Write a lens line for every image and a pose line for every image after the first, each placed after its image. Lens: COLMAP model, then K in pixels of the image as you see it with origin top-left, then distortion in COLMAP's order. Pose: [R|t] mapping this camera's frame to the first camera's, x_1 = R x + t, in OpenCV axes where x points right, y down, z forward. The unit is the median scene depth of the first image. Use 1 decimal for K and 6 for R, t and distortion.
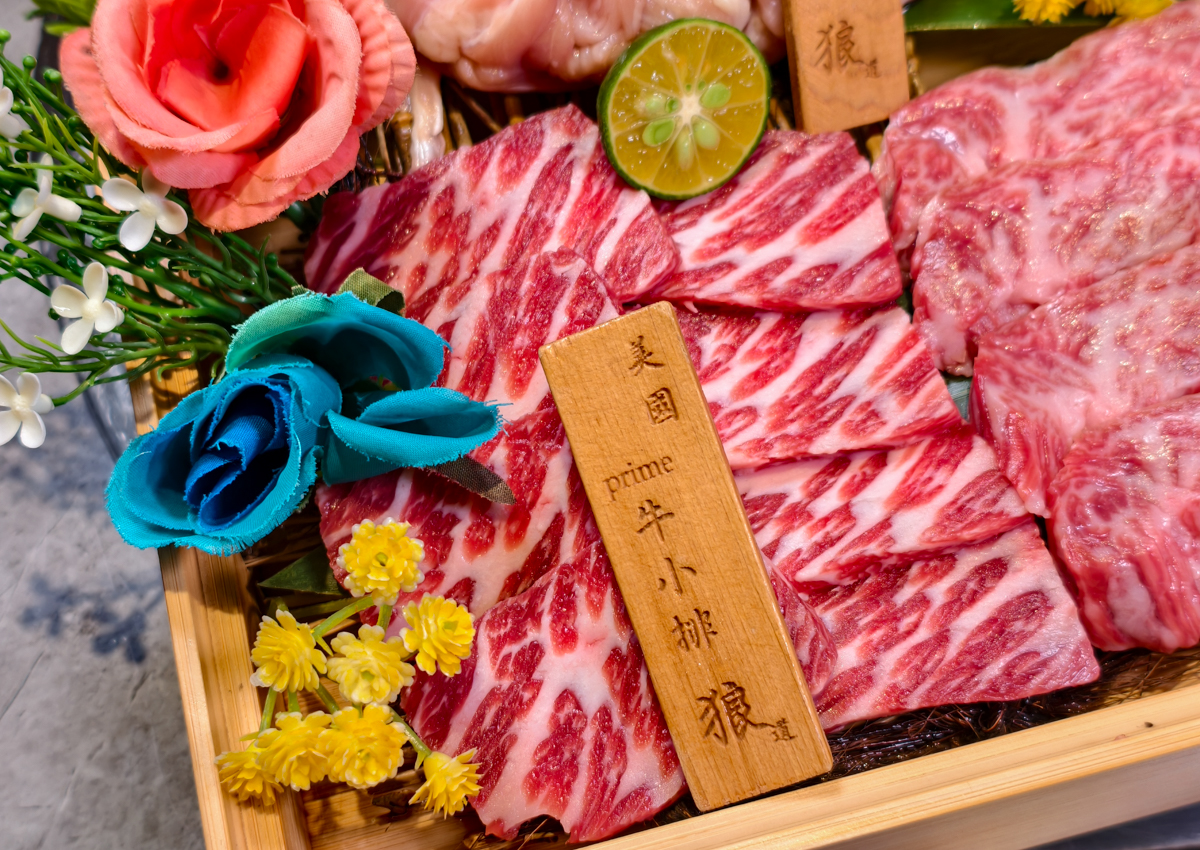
lens RADIAL K [[2052.1, 0, 596.2], [0, 2052.1, 435.2], [0, 0, 1]] dist [0.165322, 0.000000]
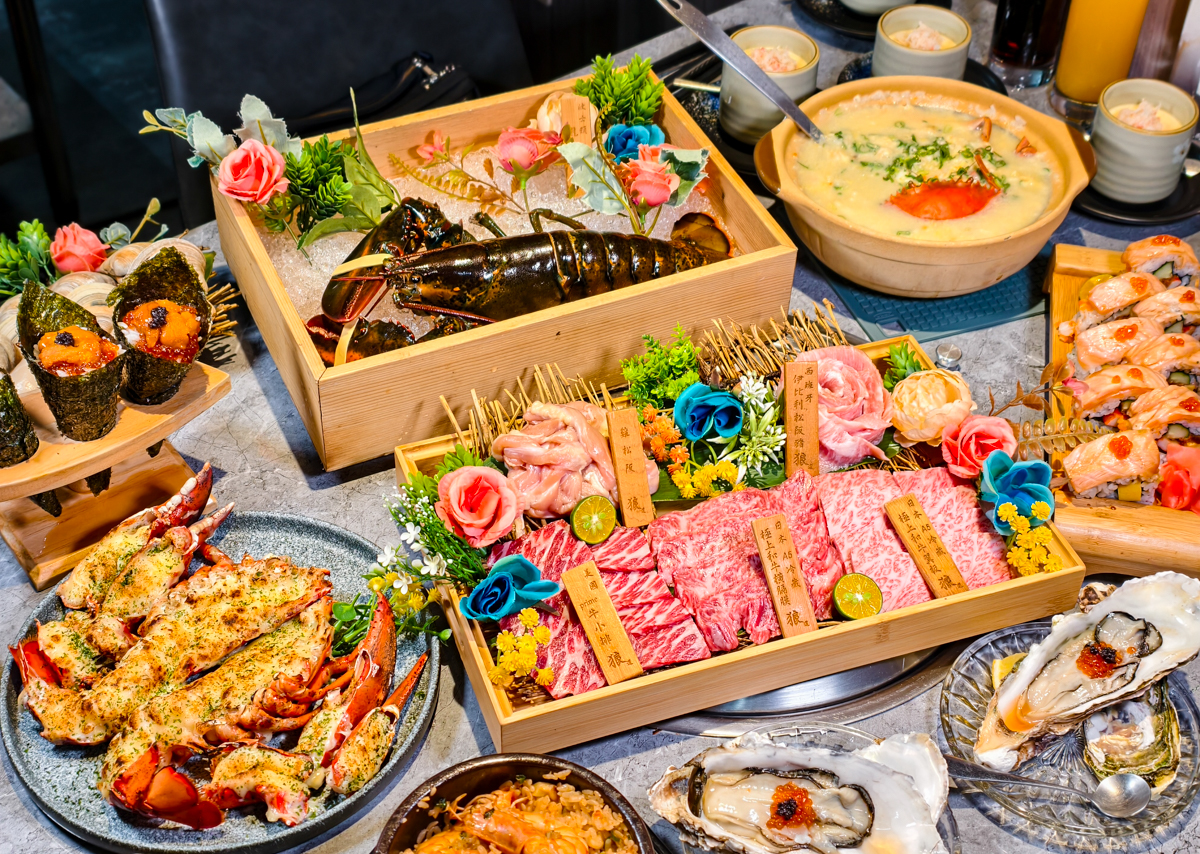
lens RADIAL K [[2052.1, 0, 593.5], [0, 2052.1, 420.7], [0, 0, 1]] dist [0.165322, 0.000000]
pose [[0.994026, -0.012563, 0.108414, -0.358744], [0.046944, 0.945982, -0.320803, 0.866406], [-0.098528, 0.323976, 0.940921, -2.553550]]
